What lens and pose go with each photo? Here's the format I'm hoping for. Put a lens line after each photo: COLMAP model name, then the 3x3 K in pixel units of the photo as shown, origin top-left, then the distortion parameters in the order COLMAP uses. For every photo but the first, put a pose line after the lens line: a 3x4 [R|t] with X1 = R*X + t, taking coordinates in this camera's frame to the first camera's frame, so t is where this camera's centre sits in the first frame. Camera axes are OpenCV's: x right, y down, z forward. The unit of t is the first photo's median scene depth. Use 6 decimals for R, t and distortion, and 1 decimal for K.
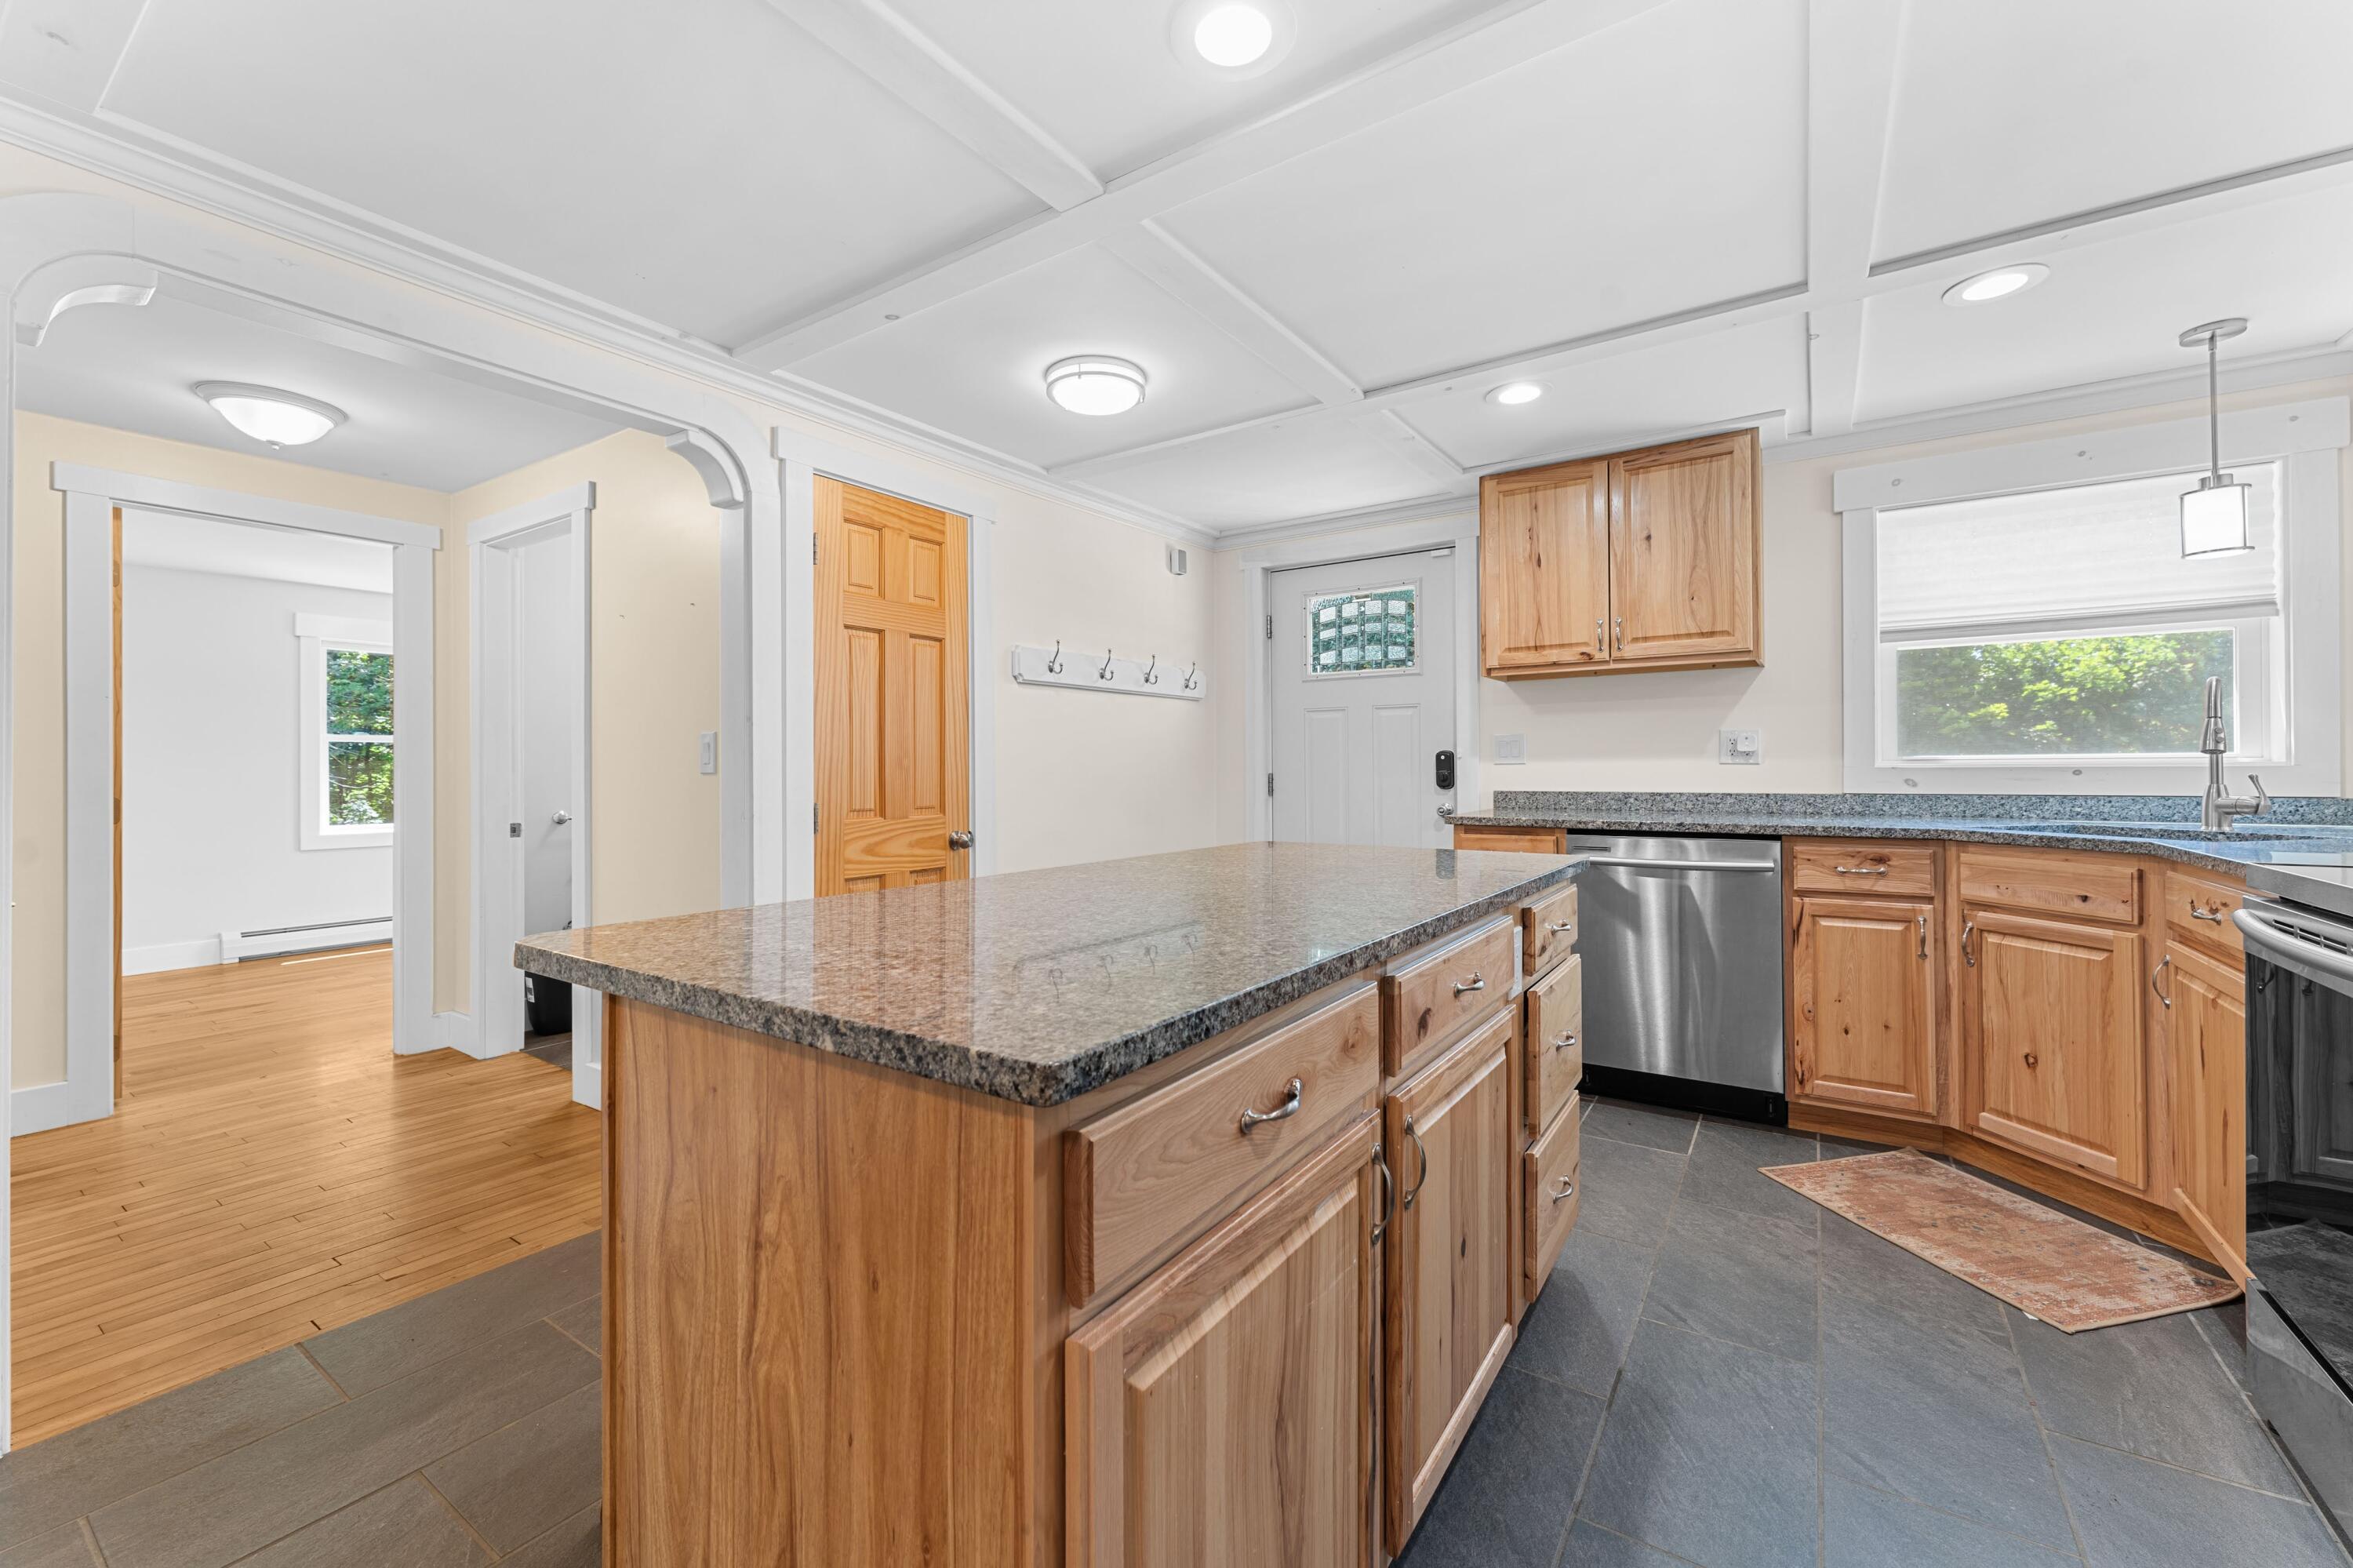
lens RADIAL K [[940.9, 0, 1183.1], [0, 940.9, 766.2], [0, 0, 1]] dist [0.002564, -0.000955]
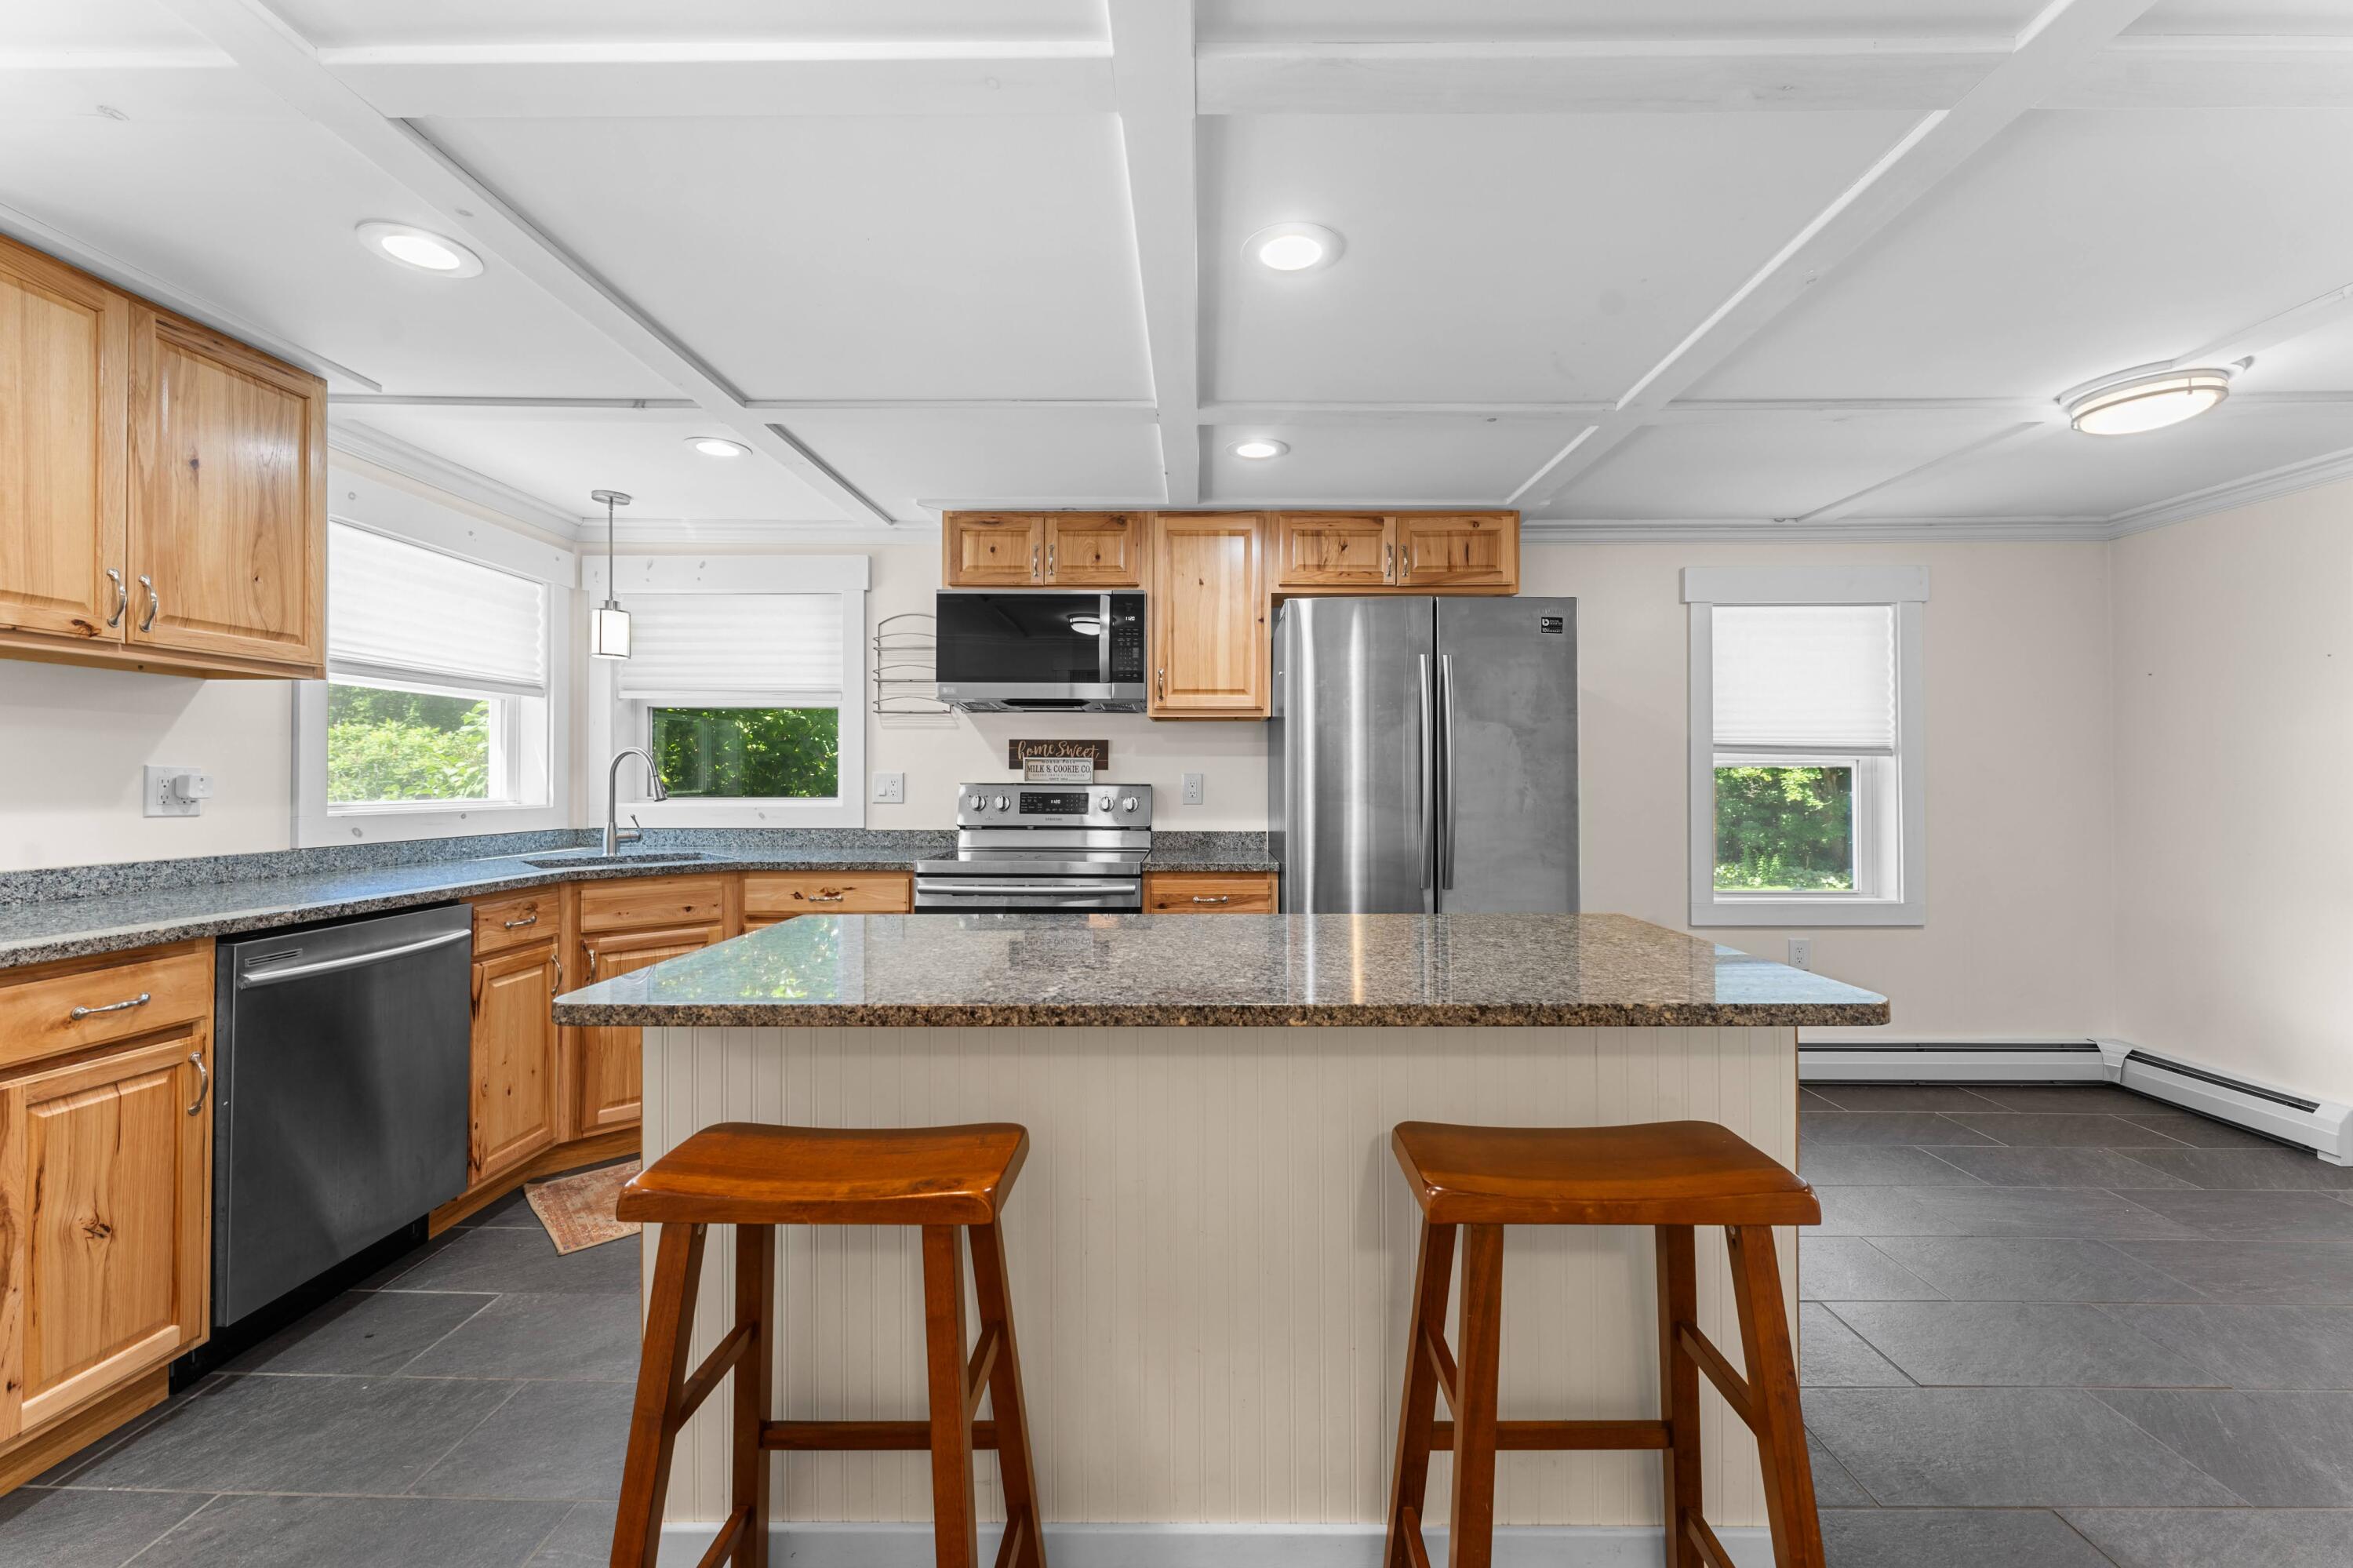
lens RADIAL K [[940.9, 0, 1184.1], [0, 940.9, 777.0], [0, 0, 1]] dist [0.002564, -0.000955]
pose [[-0.543999, 0.007810, 0.839049, -0.417301], [-0.000696, 0.999952, -0.009759, -0.027124], [-0.839086, -0.005893, -0.543968, 0.822071]]
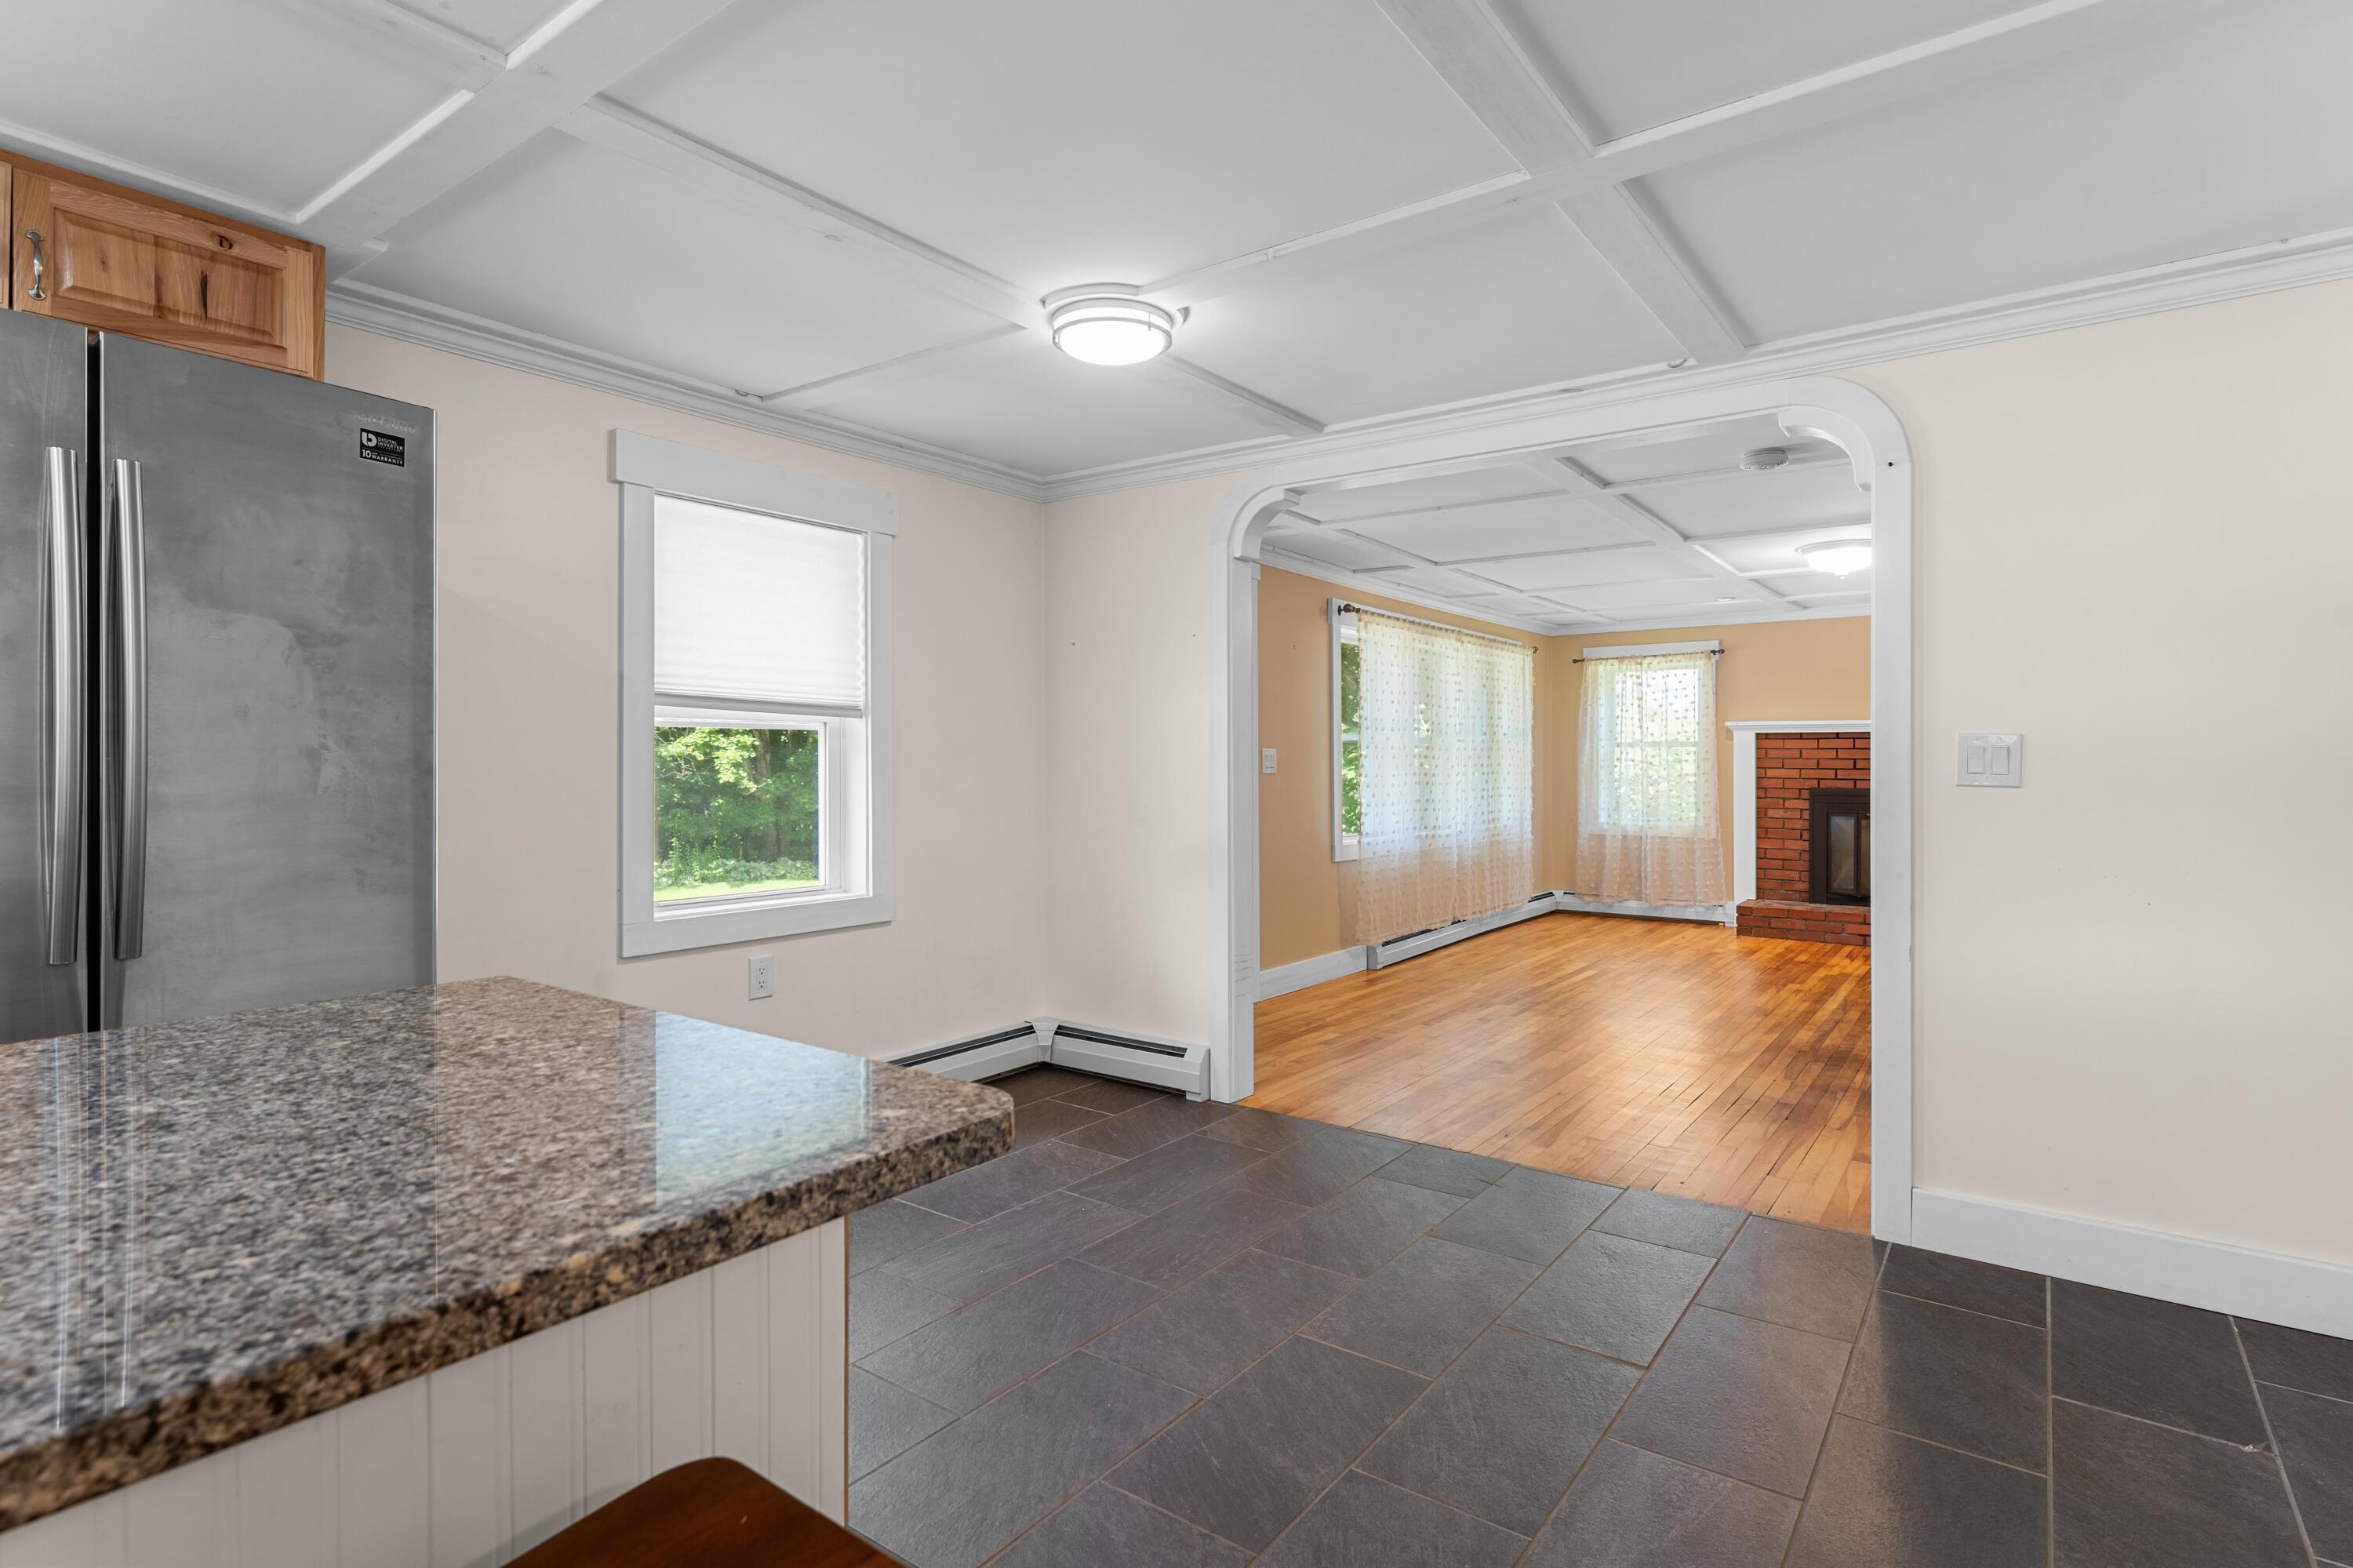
lens RADIAL K [[1176.1, 0, 1189.5], [0, 1176.1, 758.7], [0, 0, 1]] dist [-0.001310, 0.001479]
pose [[-0.999033, 0.002349, 0.043910, -0.297510], [0.002015, 0.999969, -0.007632, -0.013157], [-0.043927, -0.007536, -0.999006, 0.624395]]
